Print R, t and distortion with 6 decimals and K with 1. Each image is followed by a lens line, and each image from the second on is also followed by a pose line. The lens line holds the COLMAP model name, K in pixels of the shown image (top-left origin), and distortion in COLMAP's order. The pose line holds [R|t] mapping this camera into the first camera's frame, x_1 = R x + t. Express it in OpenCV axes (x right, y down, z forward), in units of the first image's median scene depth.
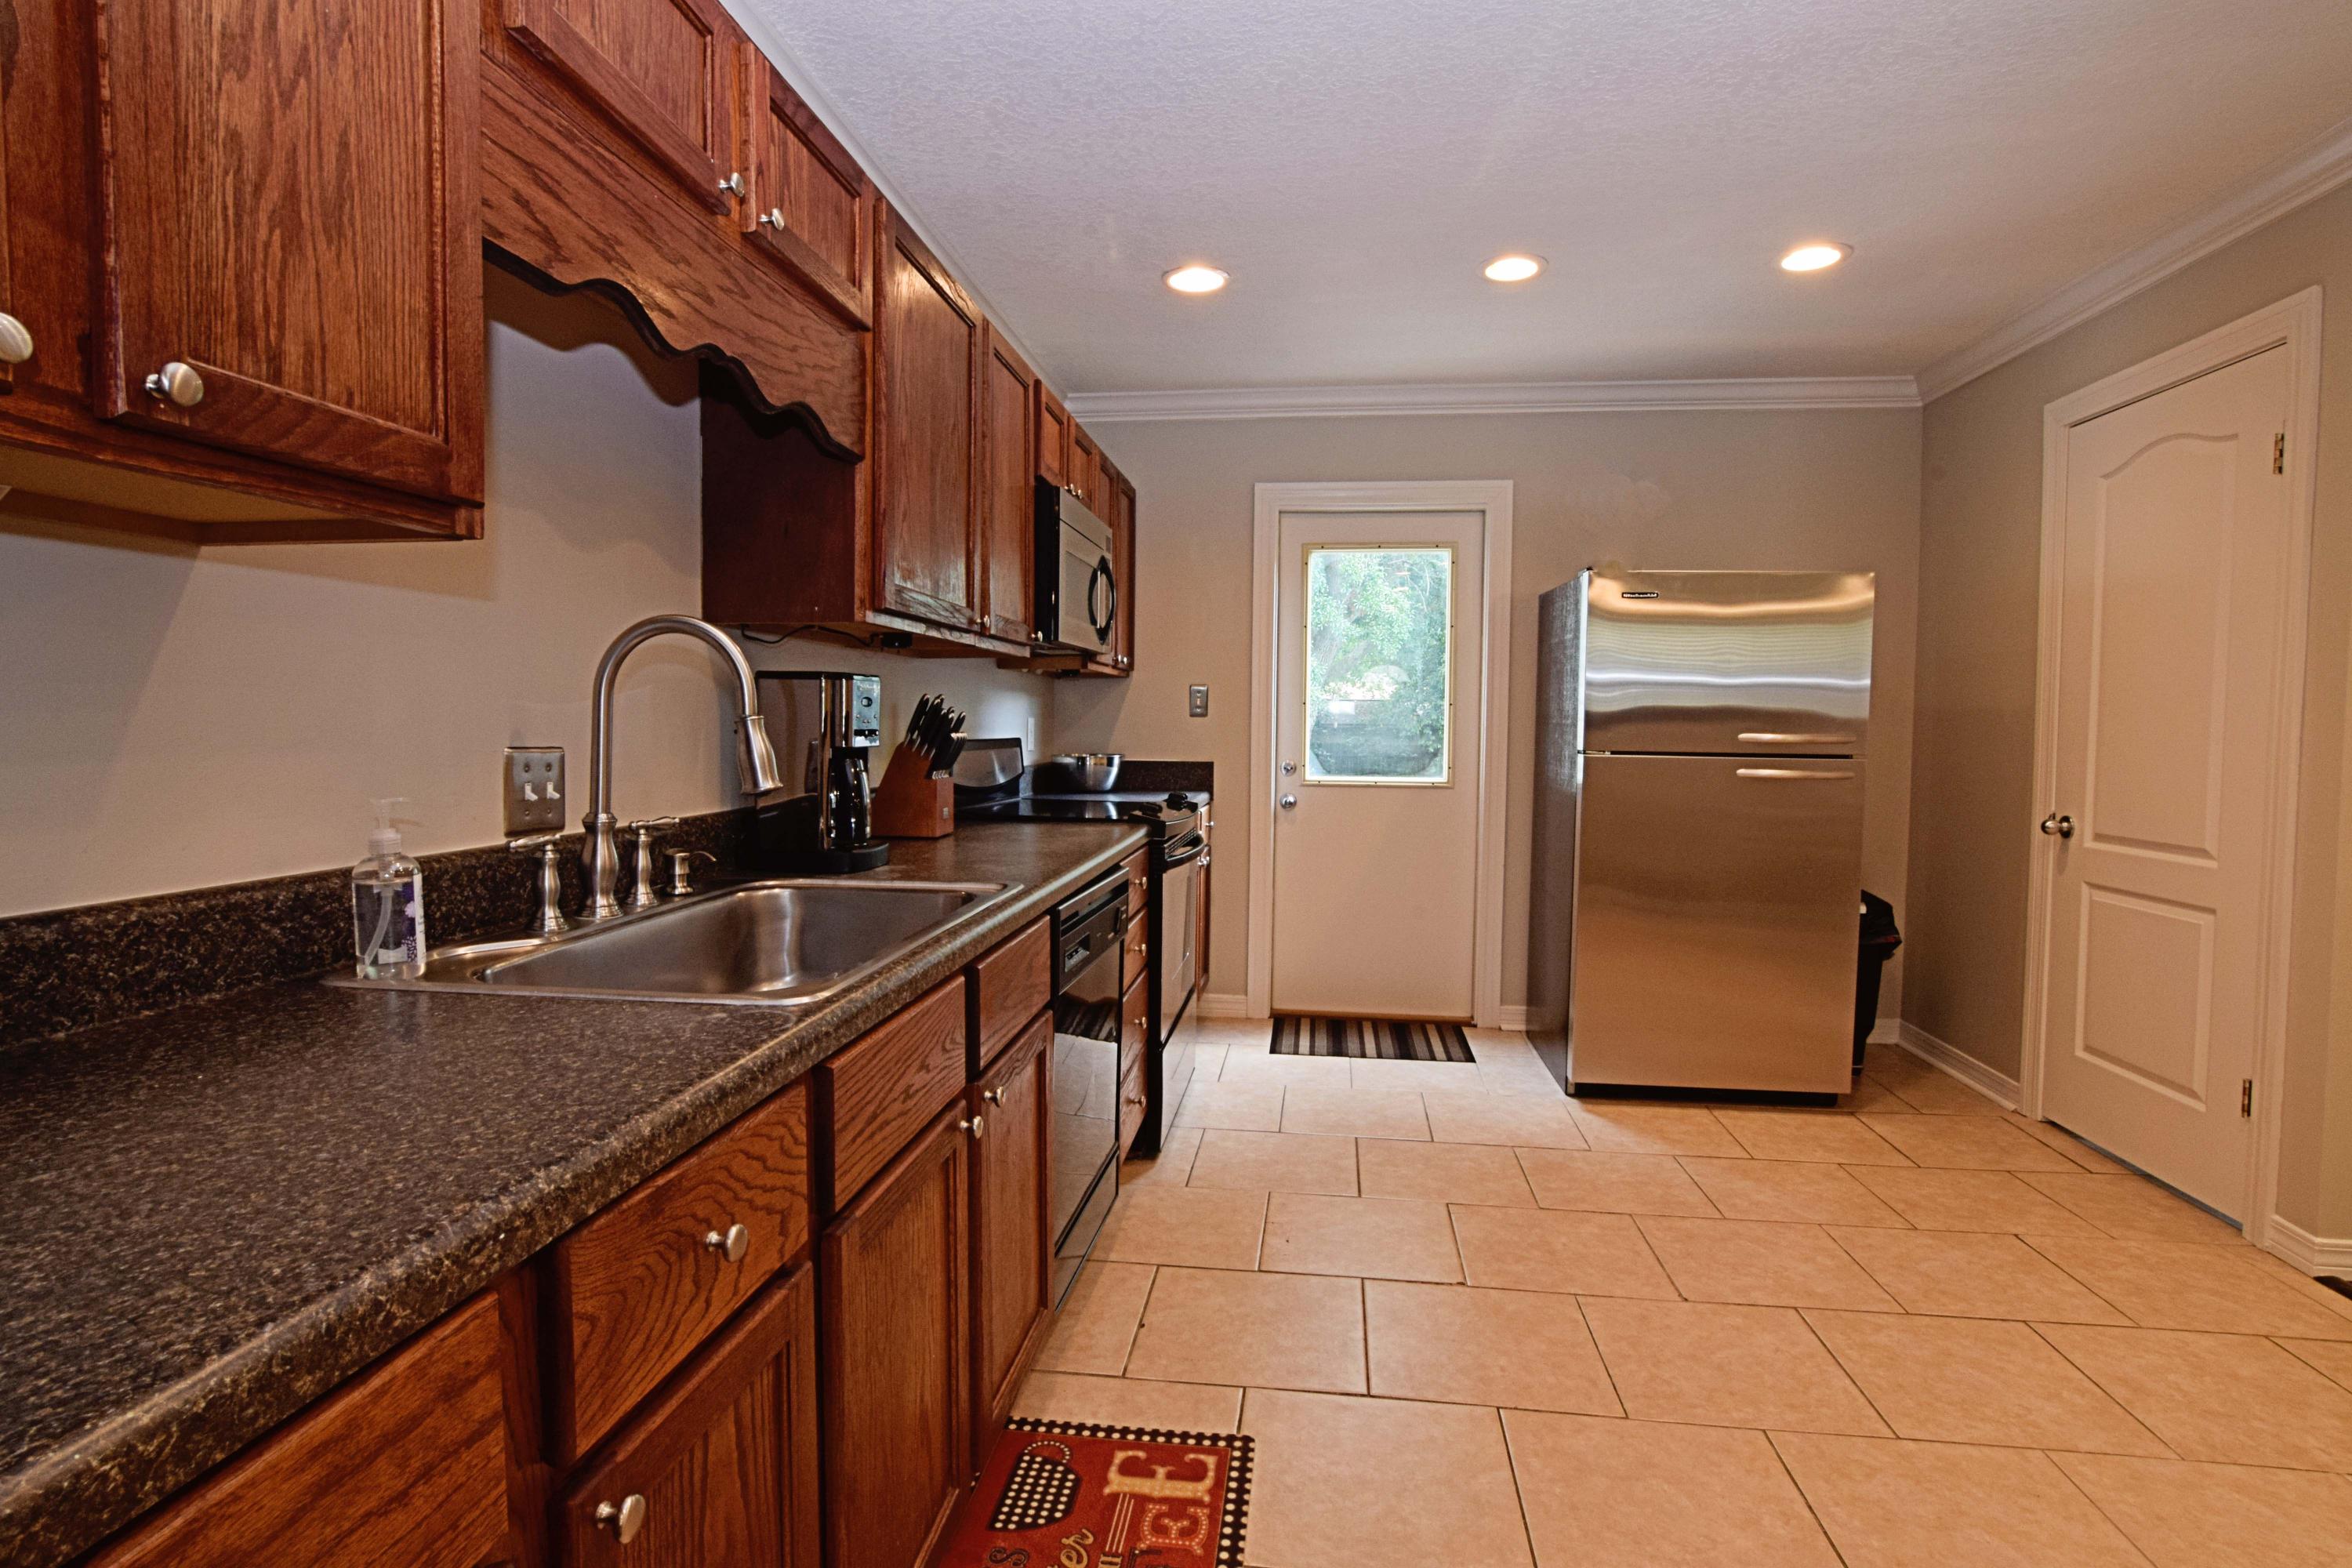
lens RADIAL K [[1146.1, 0, 1172.9], [0, 1146.1, 781.5], [0, 0, 1]] dist [-0.026545, 0.003568]
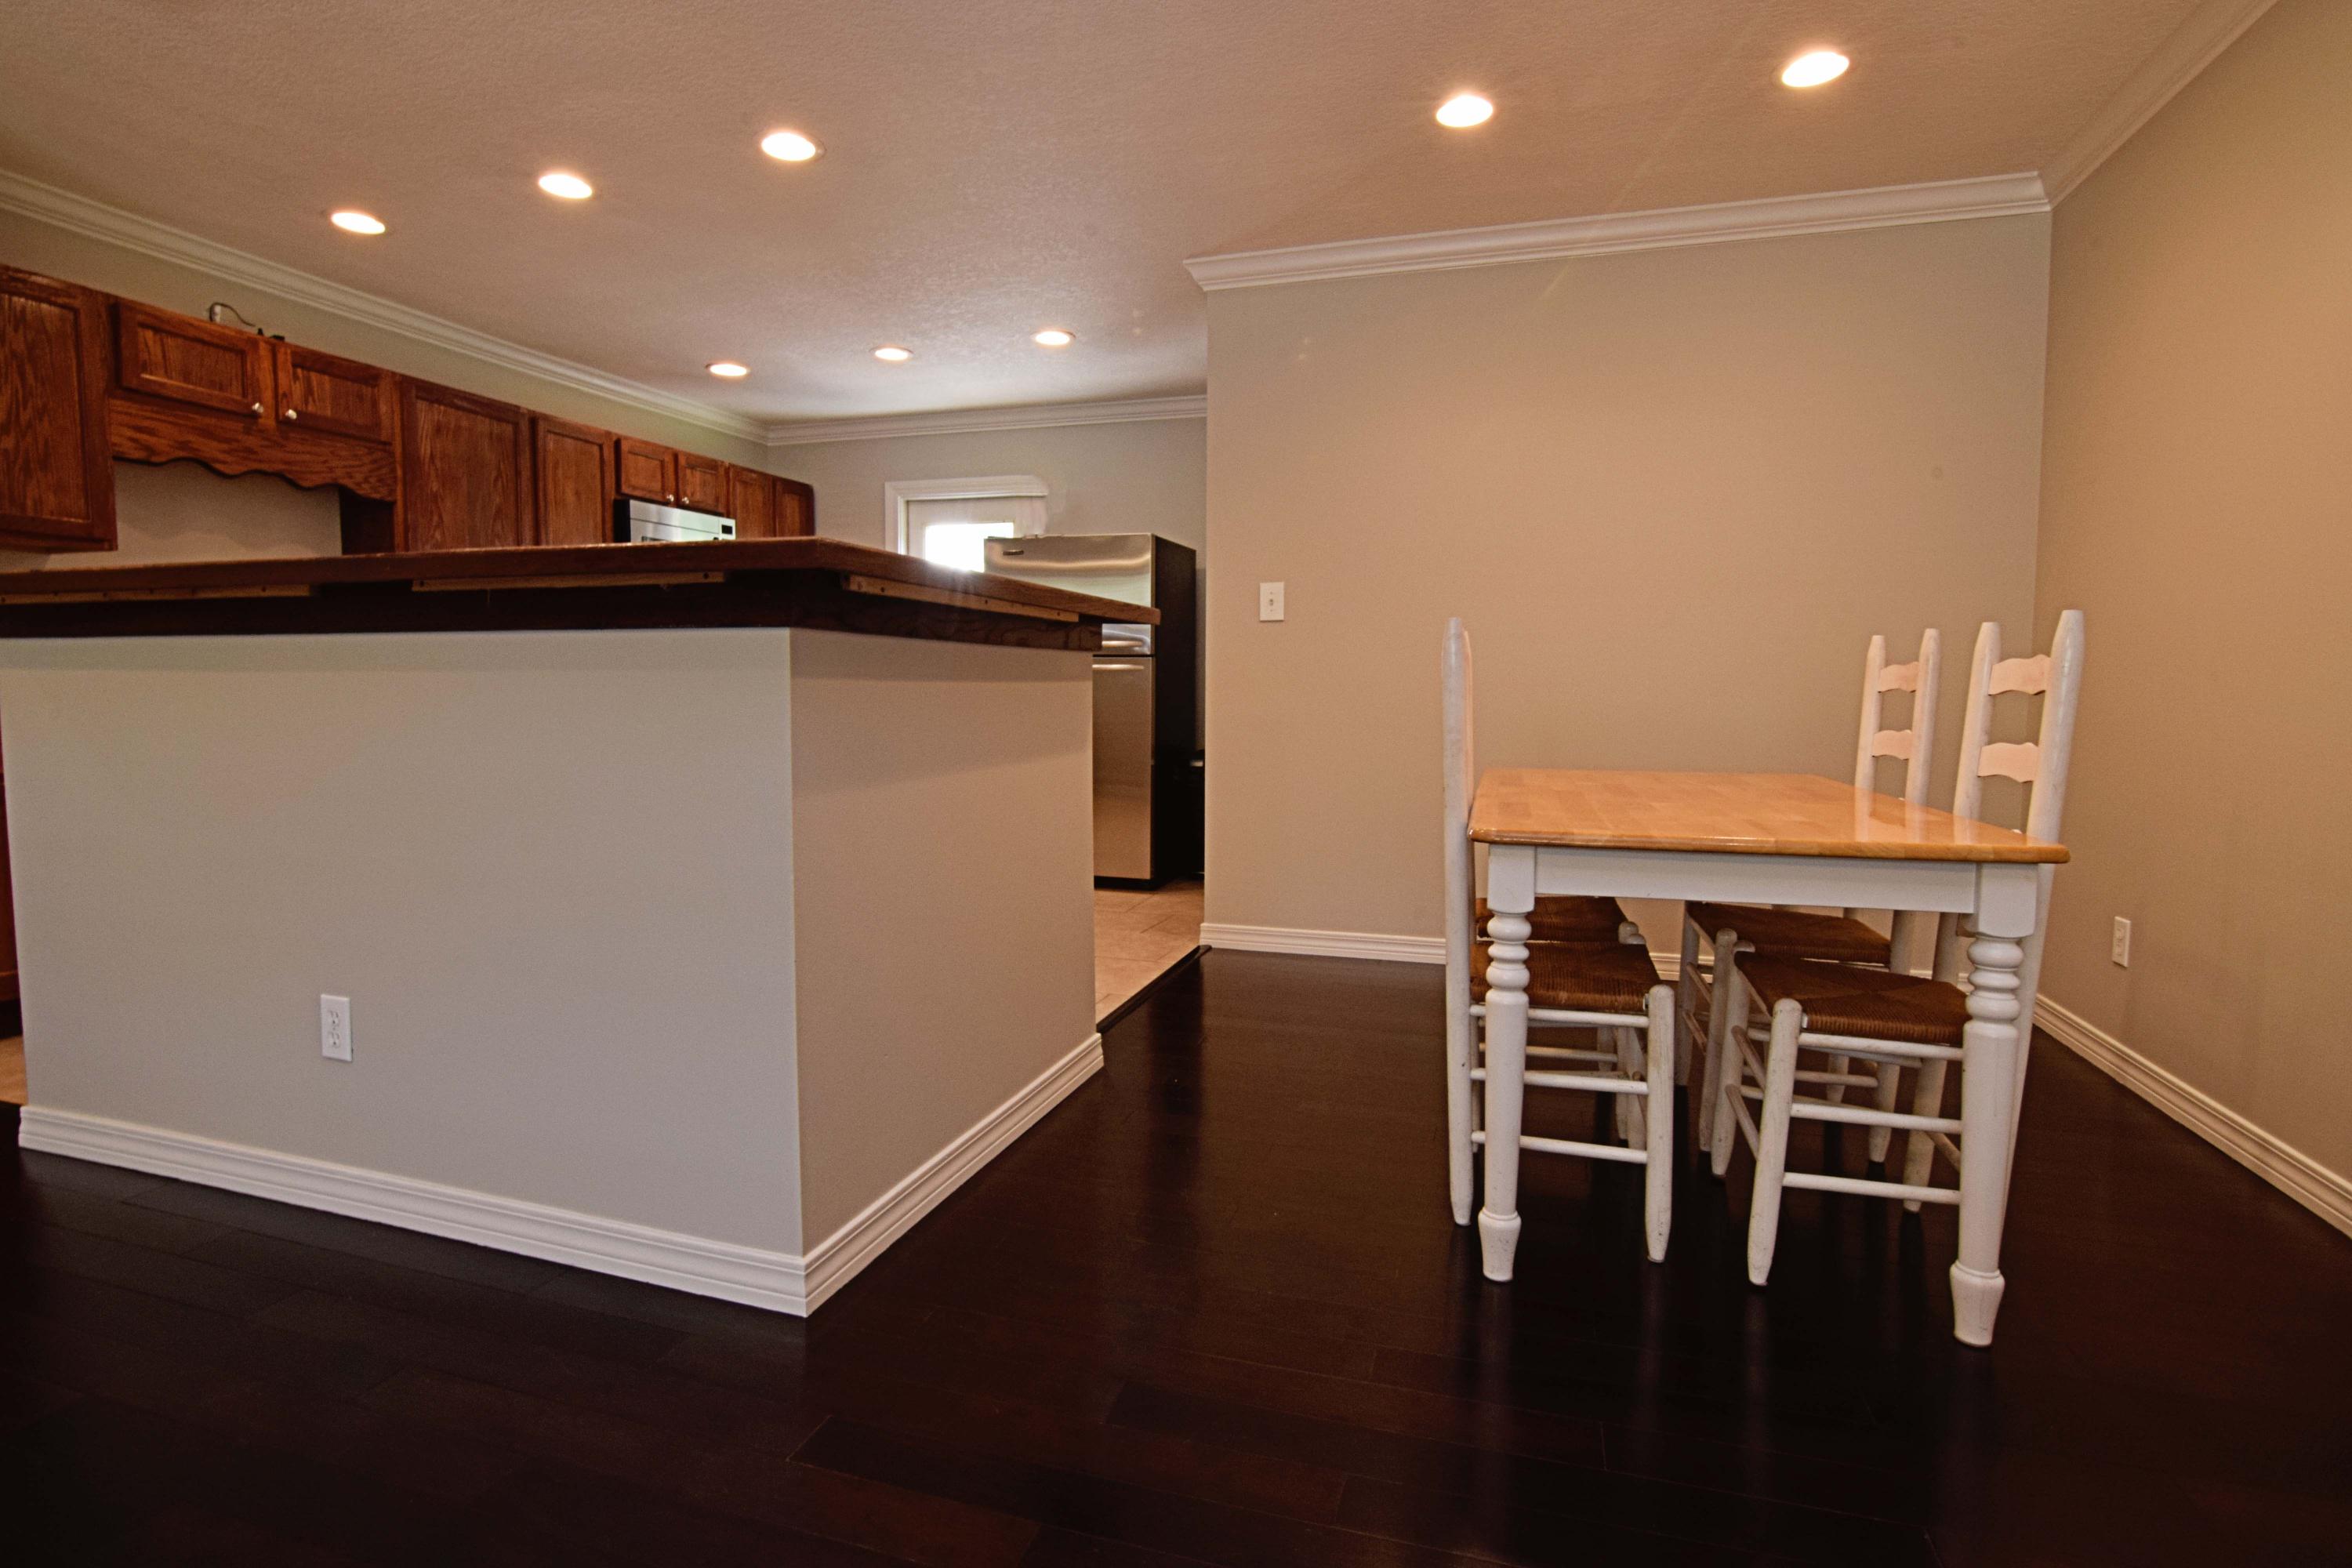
lens RADIAL K [[1146.1, 0, 1171.7], [0, 1146.1, 778.0], [0, 0, 1]] dist [-0.026545, 0.003568]
pose [[0.982837, 0.007301, -0.184332, 1.739112], [-0.003434, 0.999768, 0.021287, 0.209523], [0.184445, -0.020288, 0.982633, -0.939589]]
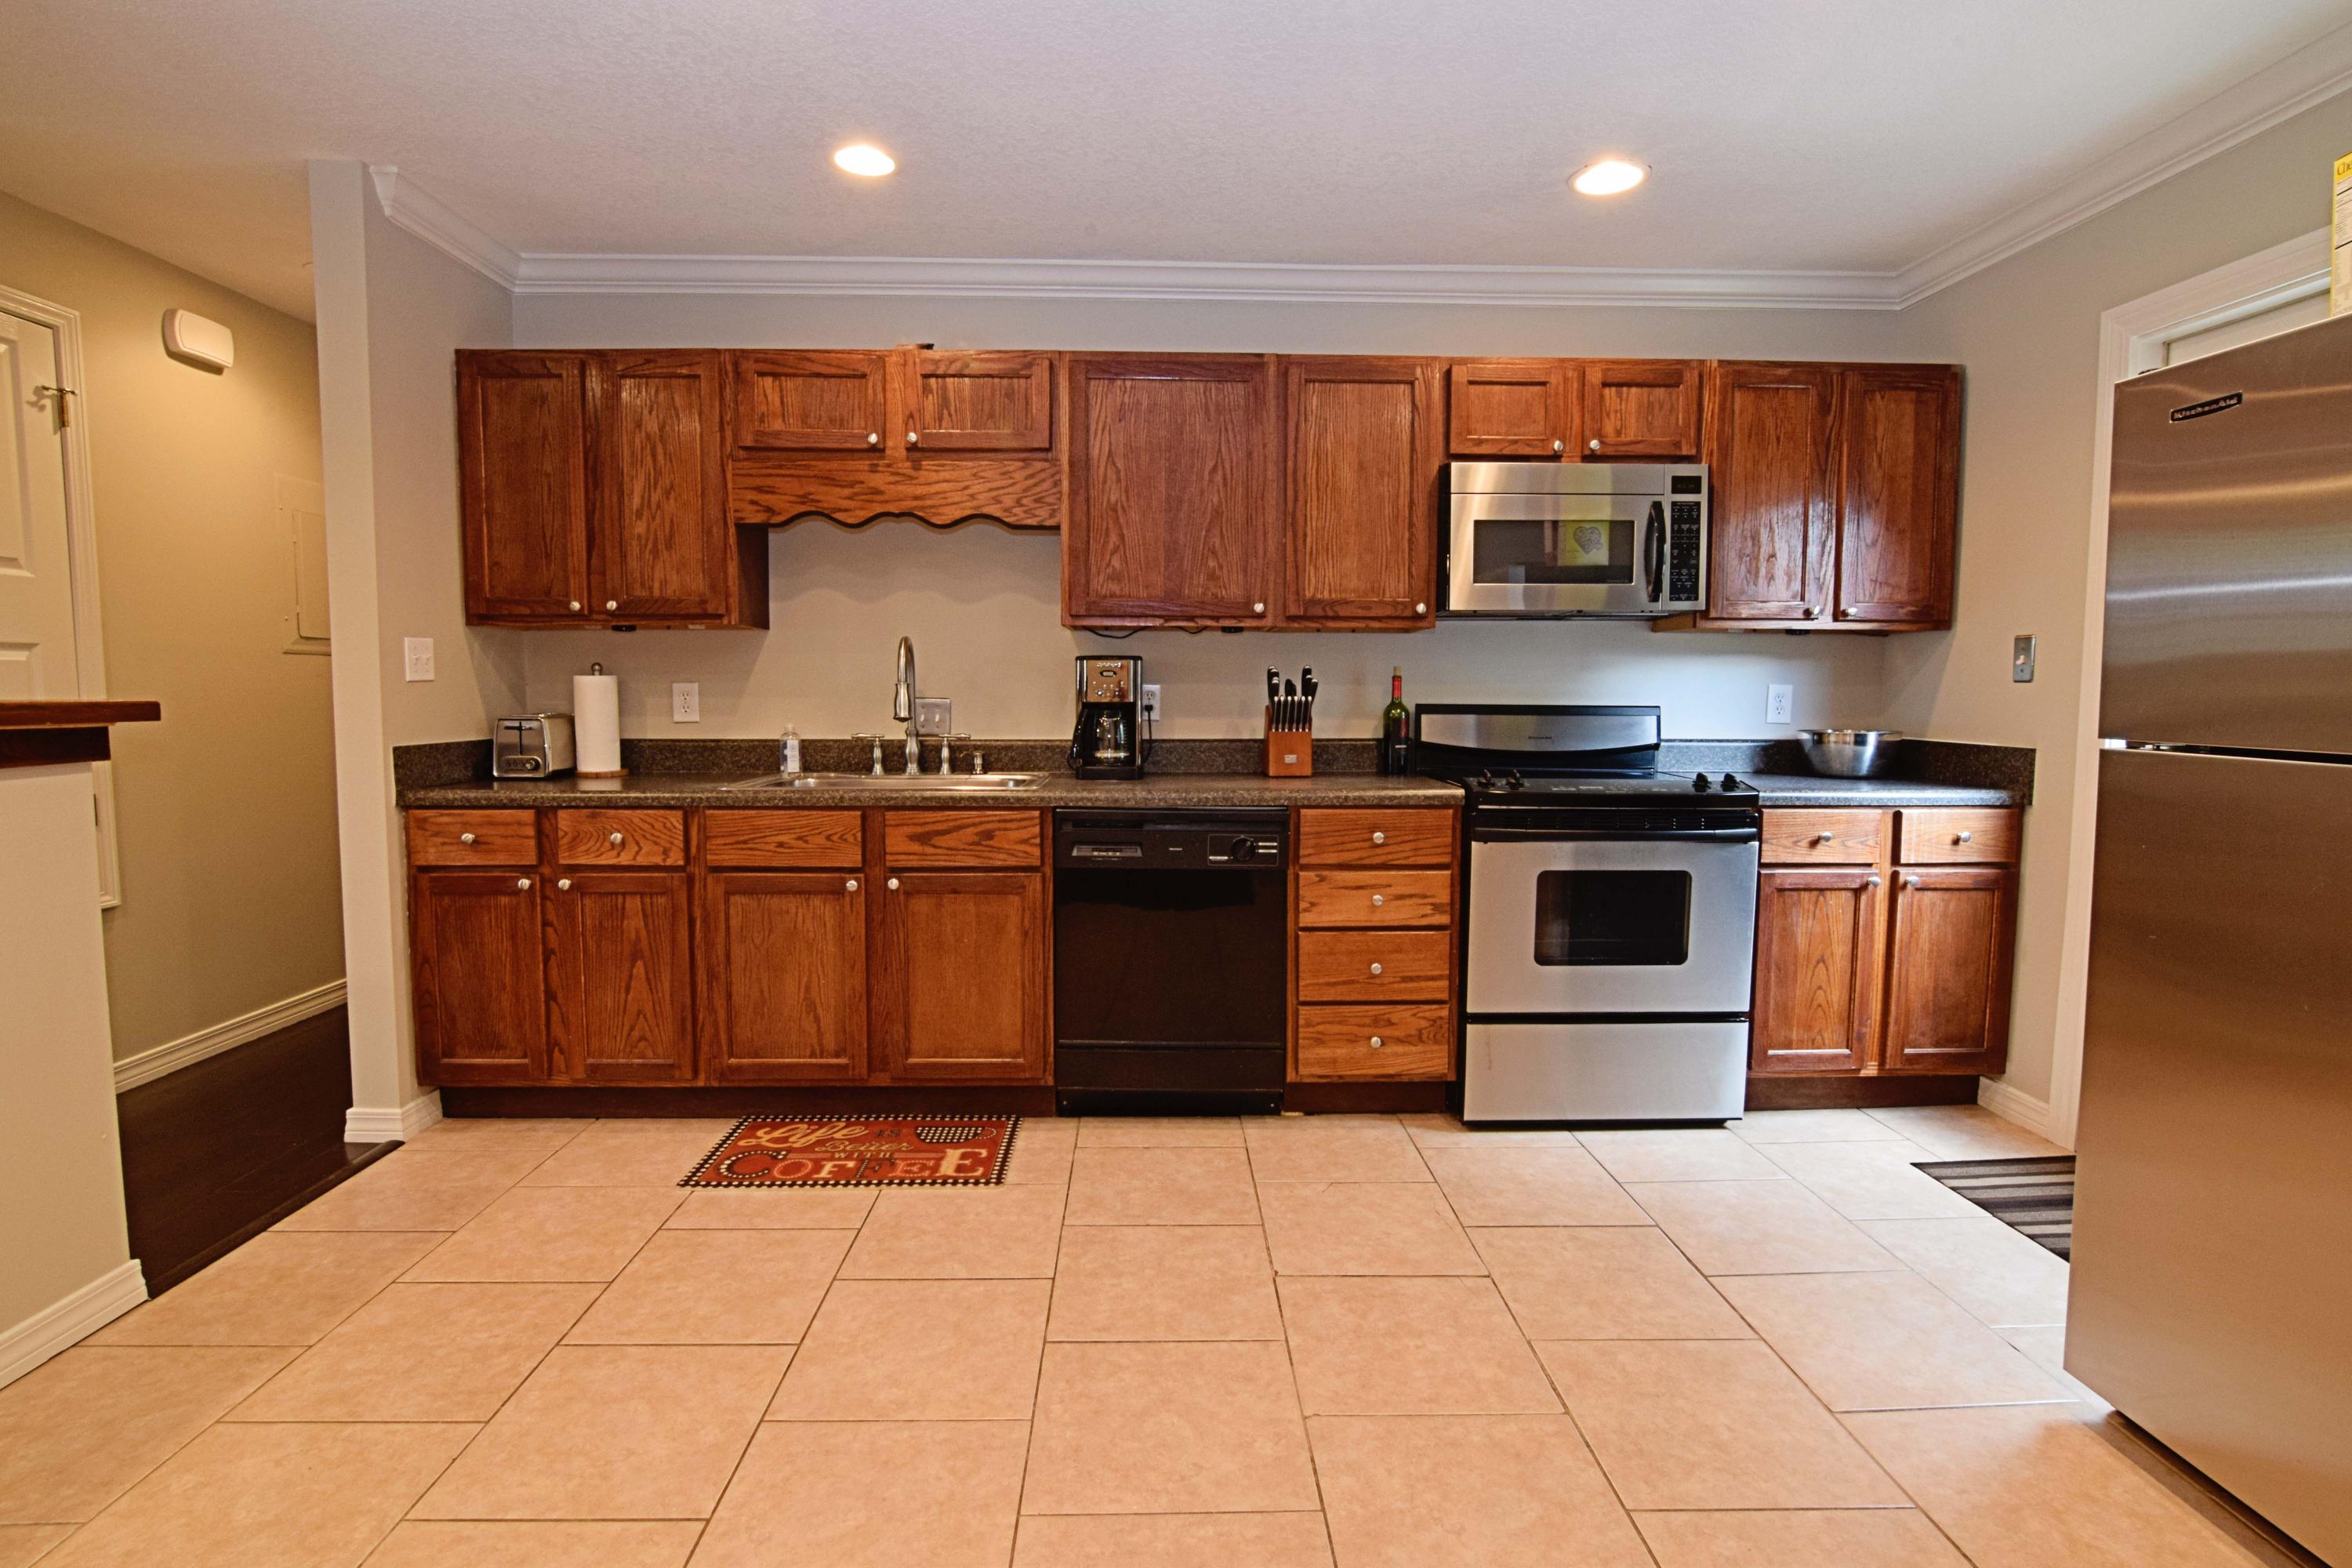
lens RADIAL K [[1146.1, 0, 1172.7], [0, 1146.1, 780.3], [0, 0, 1]] dist [-0.026545, 0.003568]
pose [[0.161426, 0.074710, -0.984053, 1.548676], [-0.054380, 0.996289, 0.066719, -0.039732], [0.985385, 0.042743, 0.164890, 0.996983]]
